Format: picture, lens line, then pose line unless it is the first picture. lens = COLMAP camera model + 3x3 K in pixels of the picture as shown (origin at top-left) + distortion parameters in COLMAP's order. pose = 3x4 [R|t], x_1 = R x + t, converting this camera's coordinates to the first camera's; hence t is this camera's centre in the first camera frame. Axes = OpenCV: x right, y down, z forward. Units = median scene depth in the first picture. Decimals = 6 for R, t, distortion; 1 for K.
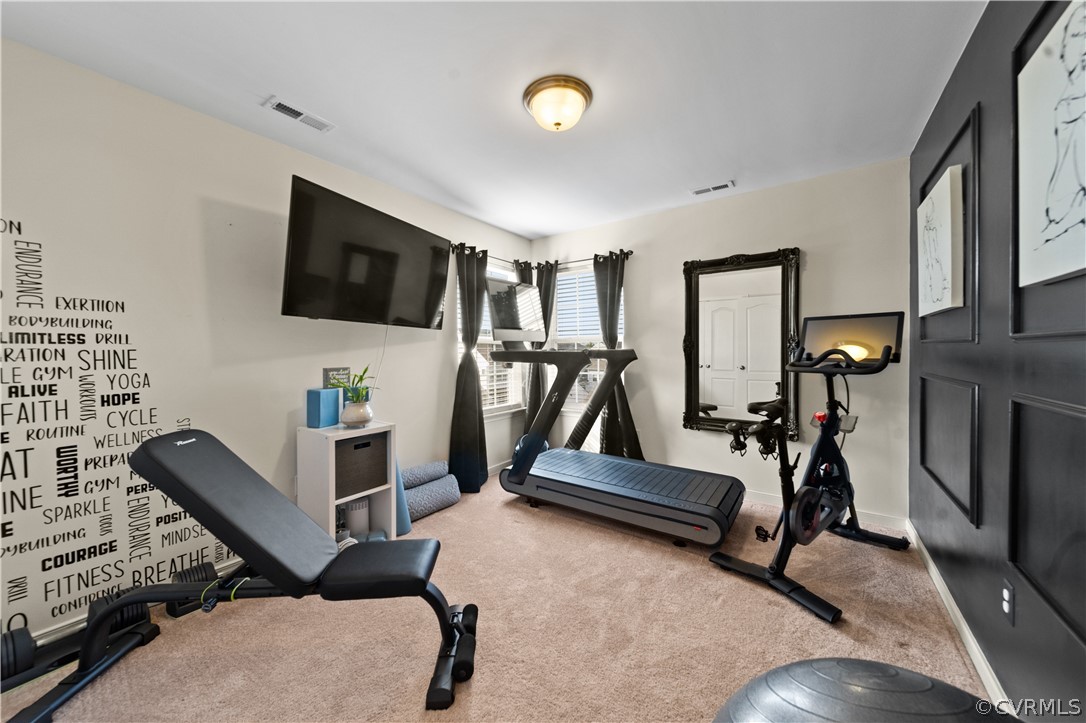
lens RADIAL K [[381.5, 0, 544.6], [0, 381.5, 358.1], [0, 0, 1]] dist [-0.002186, -0.000369]
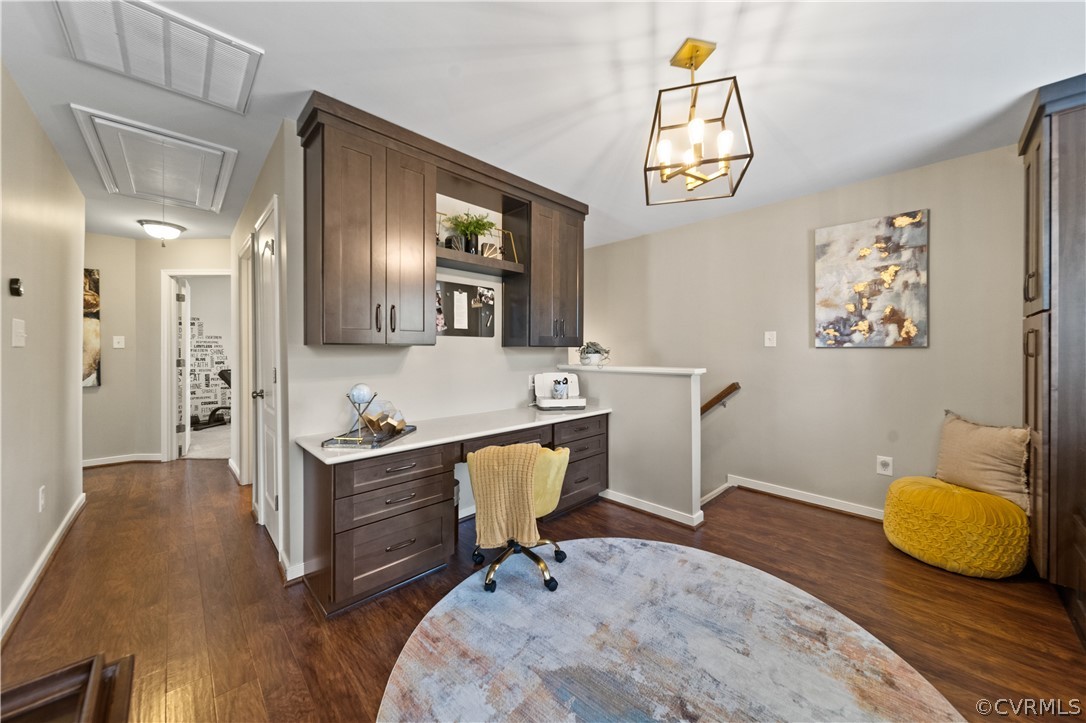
lens RADIAL K [[381.5, 0, 546.5], [0, 381.5, 349.6], [0, 0, 1]] dist [-0.002186, -0.000369]
pose [[0.983461, 0.005731, -0.181030, 2.778559], [-0.008549, 0.999854, -0.014790, 0.009679], [0.180919, 0.016093, 0.983366, -2.145884]]
